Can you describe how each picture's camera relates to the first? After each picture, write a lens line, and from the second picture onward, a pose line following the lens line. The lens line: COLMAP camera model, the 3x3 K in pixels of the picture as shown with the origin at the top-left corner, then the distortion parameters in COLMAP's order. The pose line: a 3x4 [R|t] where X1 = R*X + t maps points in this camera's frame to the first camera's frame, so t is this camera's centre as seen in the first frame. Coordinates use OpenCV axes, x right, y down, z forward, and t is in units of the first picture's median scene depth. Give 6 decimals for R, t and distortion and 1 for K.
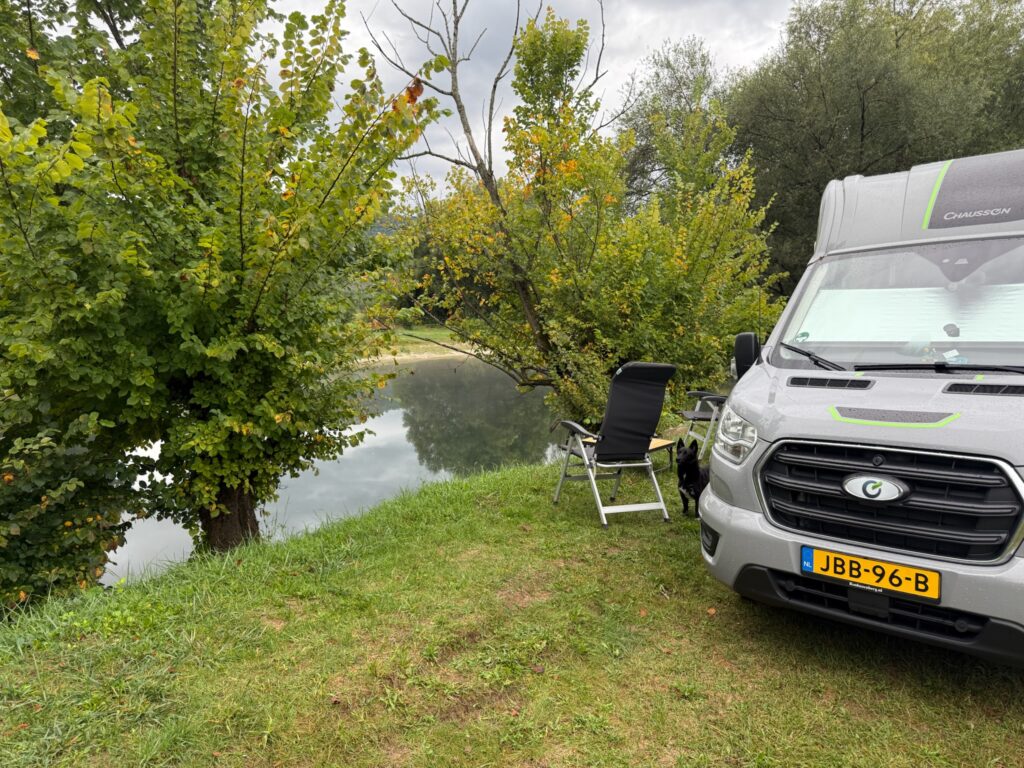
lens RADIAL K [[719.8, 0, 509.6], [0, 719.8, 382.3], [0, 0, 1]] dist [0.000533, -0.002332]
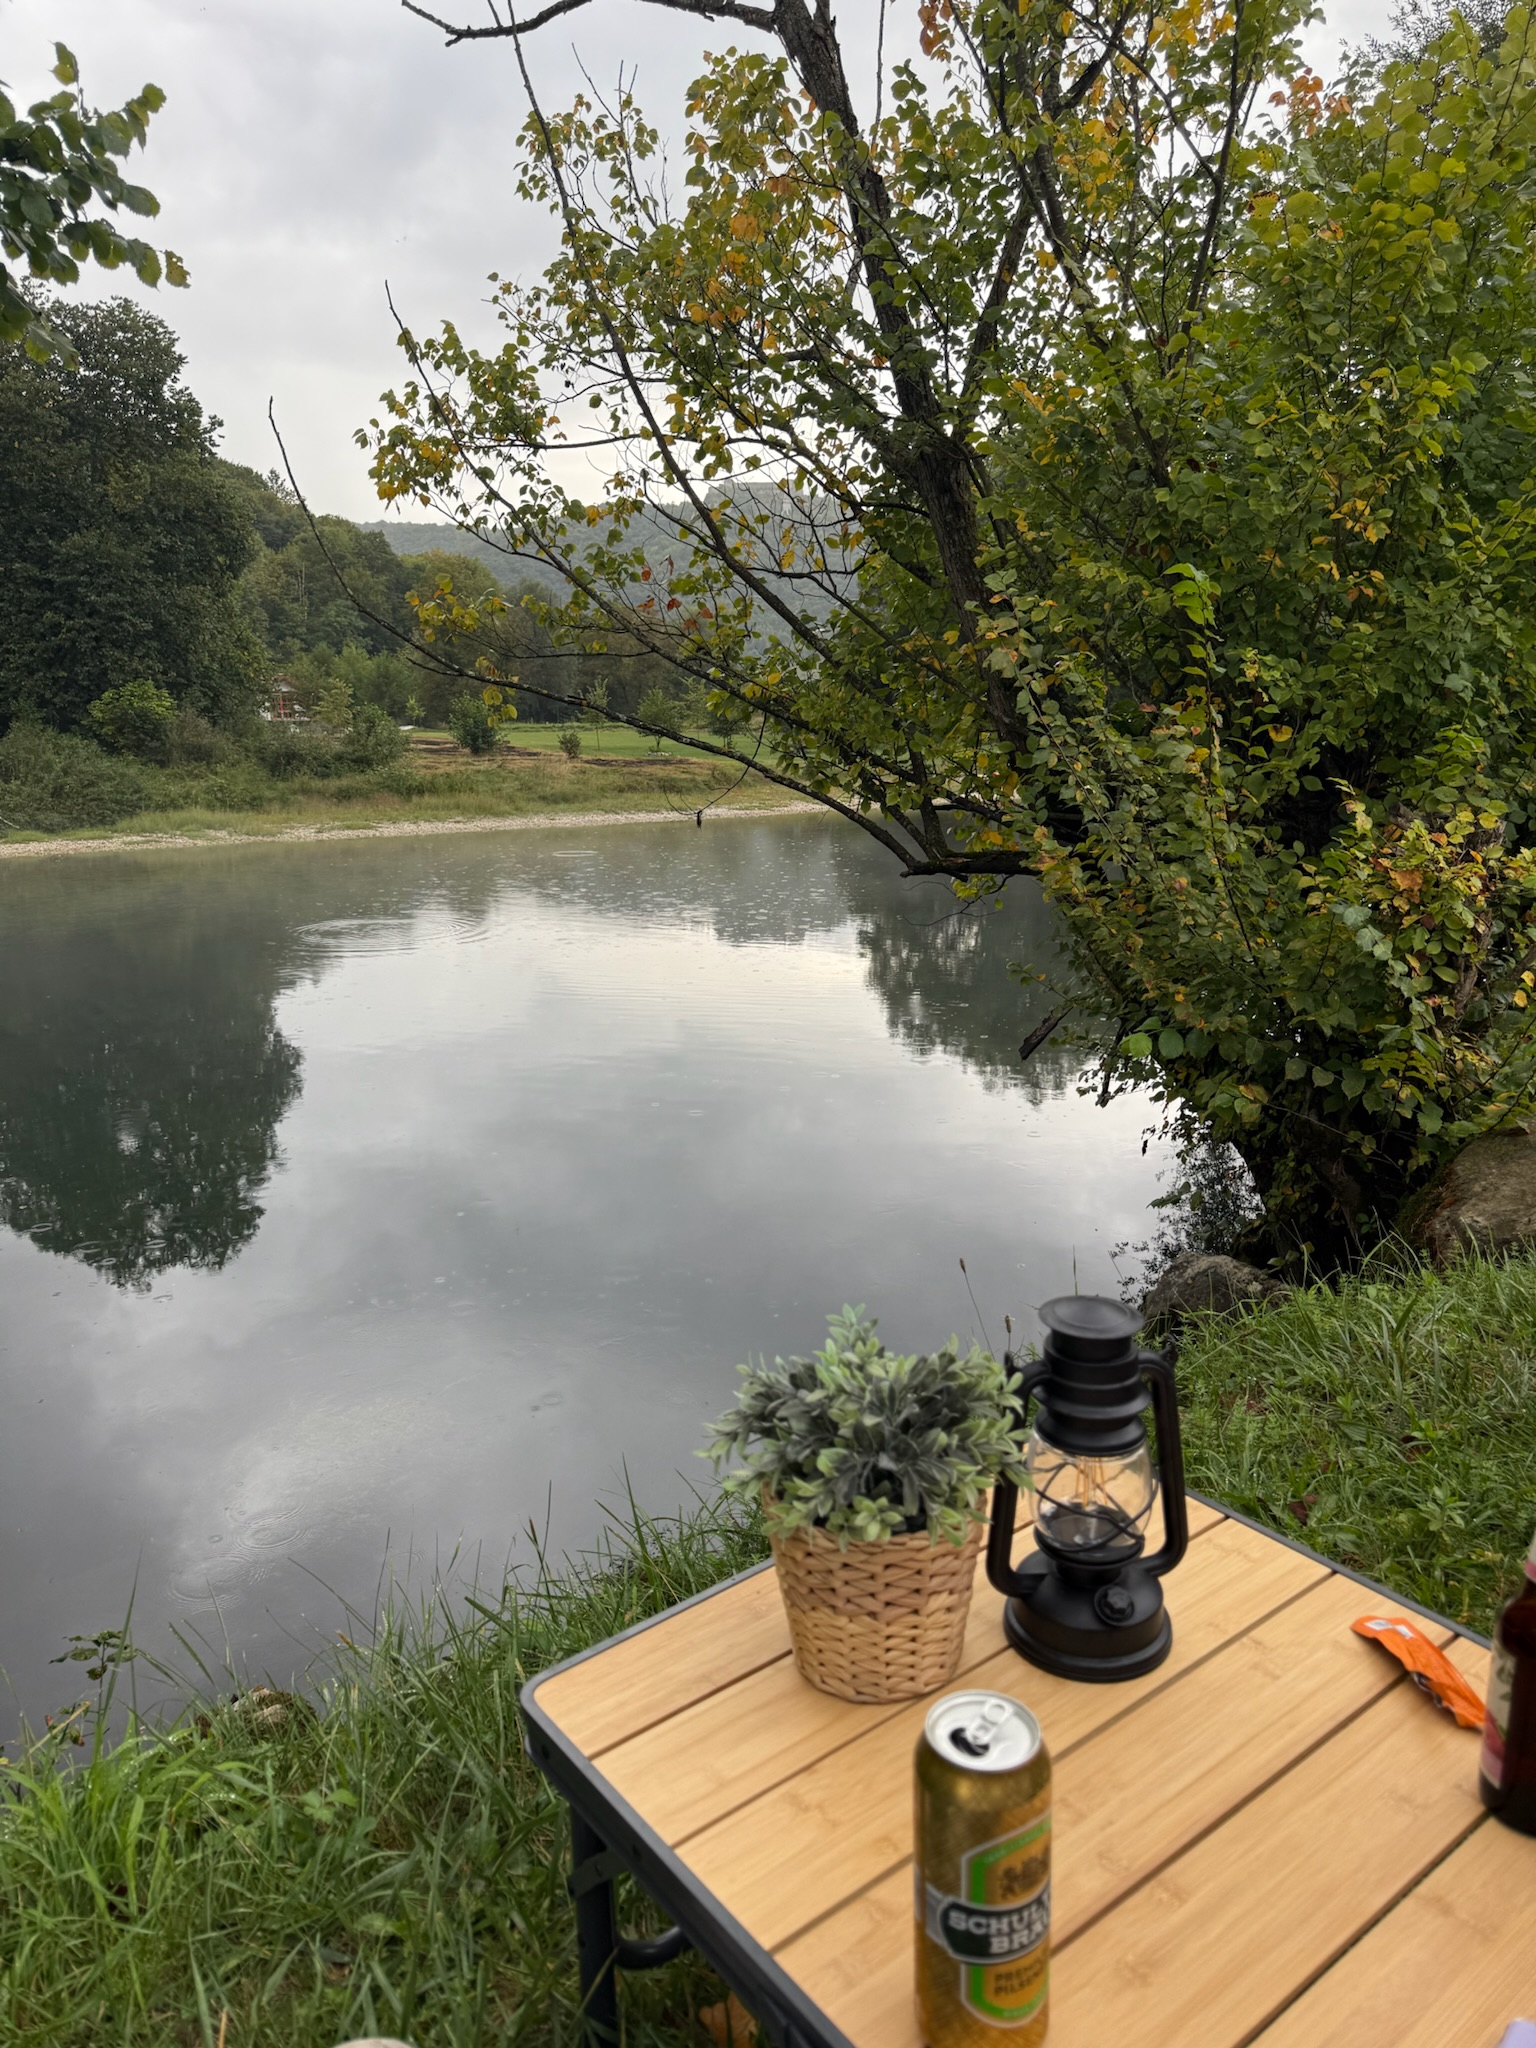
lens RADIAL K [[1439.6, 0, 775.5], [0, 1439.6, 1035.9], [0, 0, 1]] dist [0.000533, -0.002332]
pose [[0.973591, 0.027407, -0.226648, 0.091344], [0.000104, 0.992715, 0.120490, 0.000590], [0.228299, -0.117332, 0.966495, 0.525352]]
